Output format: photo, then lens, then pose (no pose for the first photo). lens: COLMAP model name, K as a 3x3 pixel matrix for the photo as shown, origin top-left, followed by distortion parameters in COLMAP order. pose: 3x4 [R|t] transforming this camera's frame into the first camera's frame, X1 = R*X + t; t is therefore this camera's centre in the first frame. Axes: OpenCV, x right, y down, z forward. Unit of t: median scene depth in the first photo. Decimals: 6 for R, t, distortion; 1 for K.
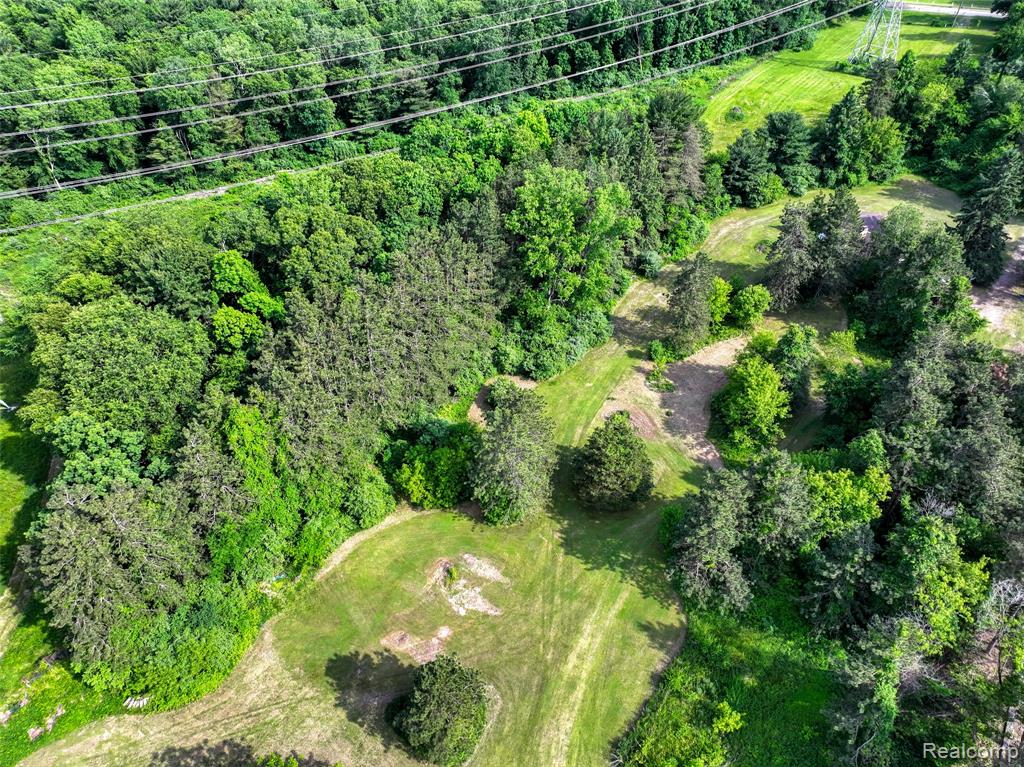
lens RADIAL K [[713.1, 0, 512.0], [0, 713.1, 384.0], [0, 0, 1]] dist [0.007038, 0.008953]
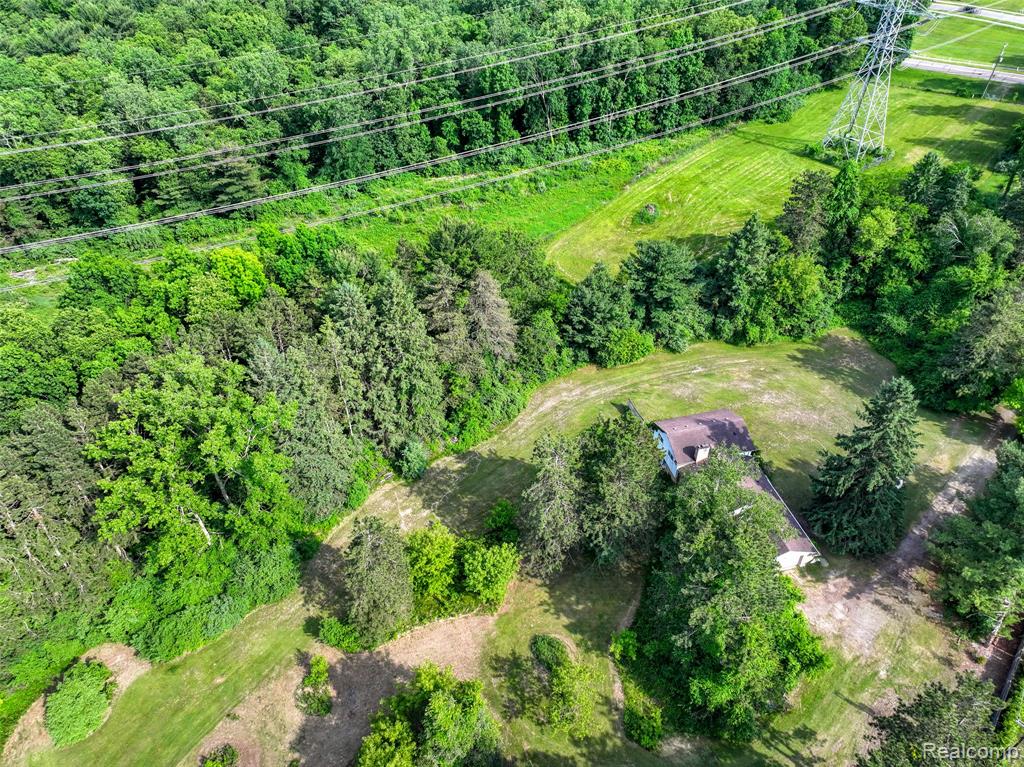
lens RADIAL K [[713.1, 0, 511.8], [0, 713.1, 383.7], [0, 0, 1]] dist [0.007038, 0.008953]
pose [[0.992242, 0.080939, -0.094366, 0.295082], [-0.081261, 0.996693, 0.000430, -0.209710], [0.094088, 0.007242, 0.995538, 0.243214]]
